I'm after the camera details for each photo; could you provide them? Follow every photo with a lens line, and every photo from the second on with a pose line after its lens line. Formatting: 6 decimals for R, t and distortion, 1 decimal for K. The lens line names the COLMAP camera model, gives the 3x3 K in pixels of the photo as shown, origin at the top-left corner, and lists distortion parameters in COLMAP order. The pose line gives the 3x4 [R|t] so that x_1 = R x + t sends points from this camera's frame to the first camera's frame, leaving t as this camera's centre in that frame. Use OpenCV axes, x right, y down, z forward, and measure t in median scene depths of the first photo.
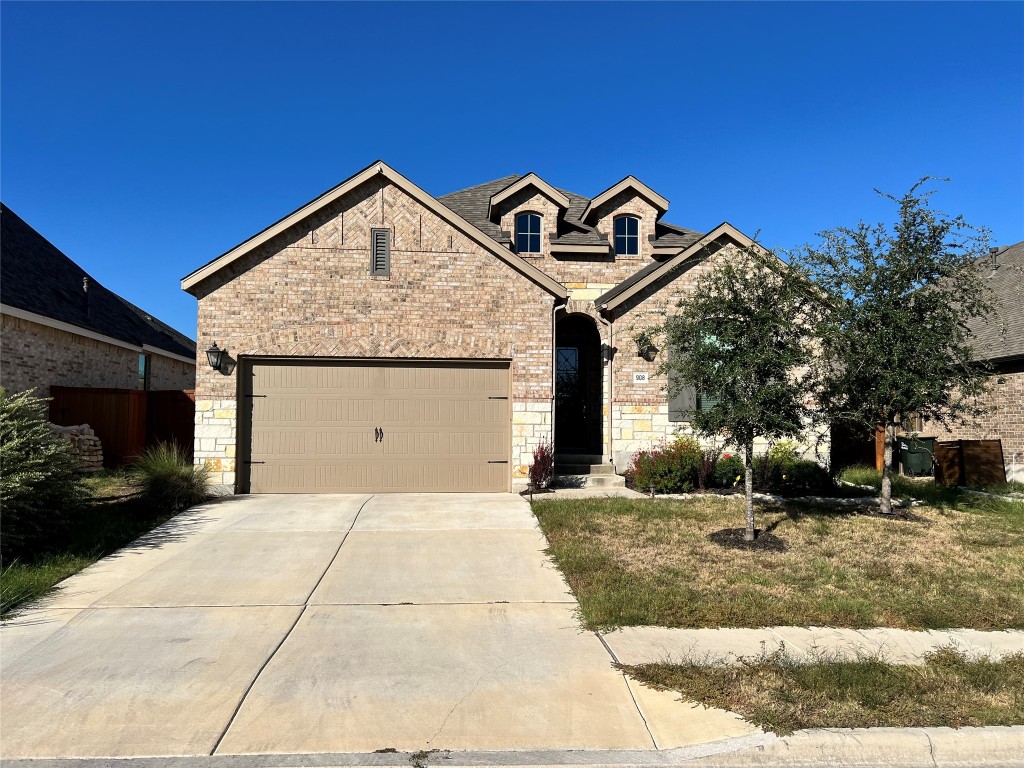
lens RADIAL K [[787.8, 0, 522.8], [0, 787.8, 390.3], [0, 0, 1]] dist [0.067296, -0.063396]
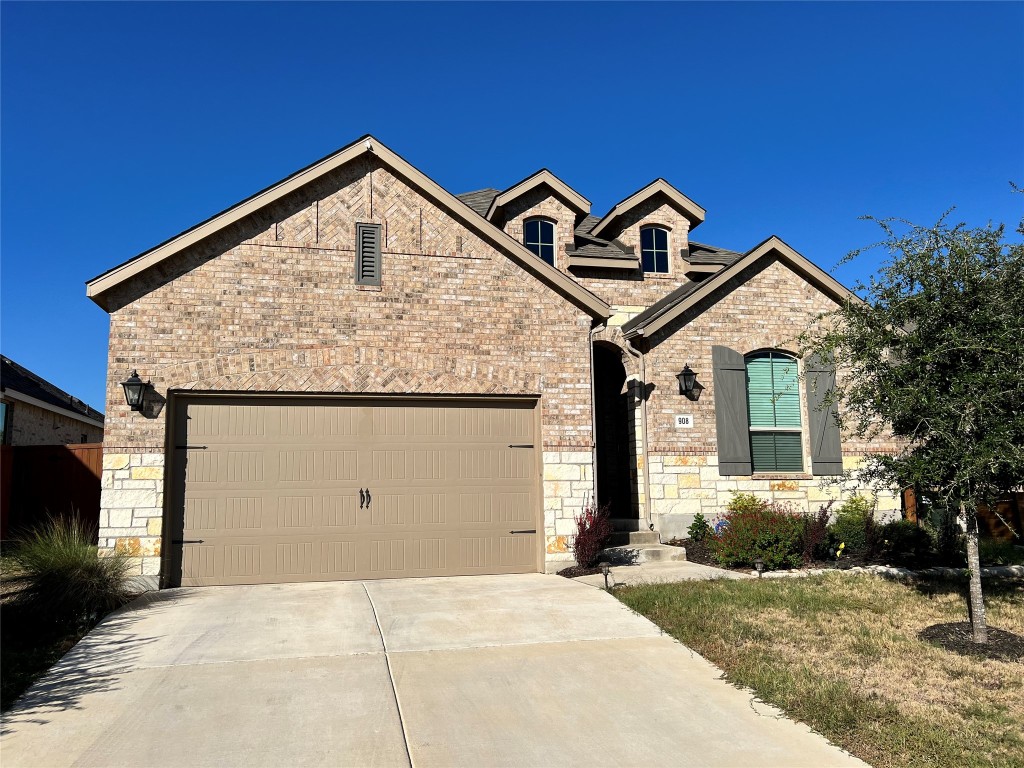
lens RADIAL K [[787.8, 0, 522.8], [0, 787.8, 390.3], [0, 0, 1]] dist [0.067296, -0.063396]
pose [[0.989284, 0.000112, 0.146007, -0.144383], [0.010653, 0.997279, -0.072947, 0.011337], [-0.145618, 0.073720, 0.986590, 0.242872]]
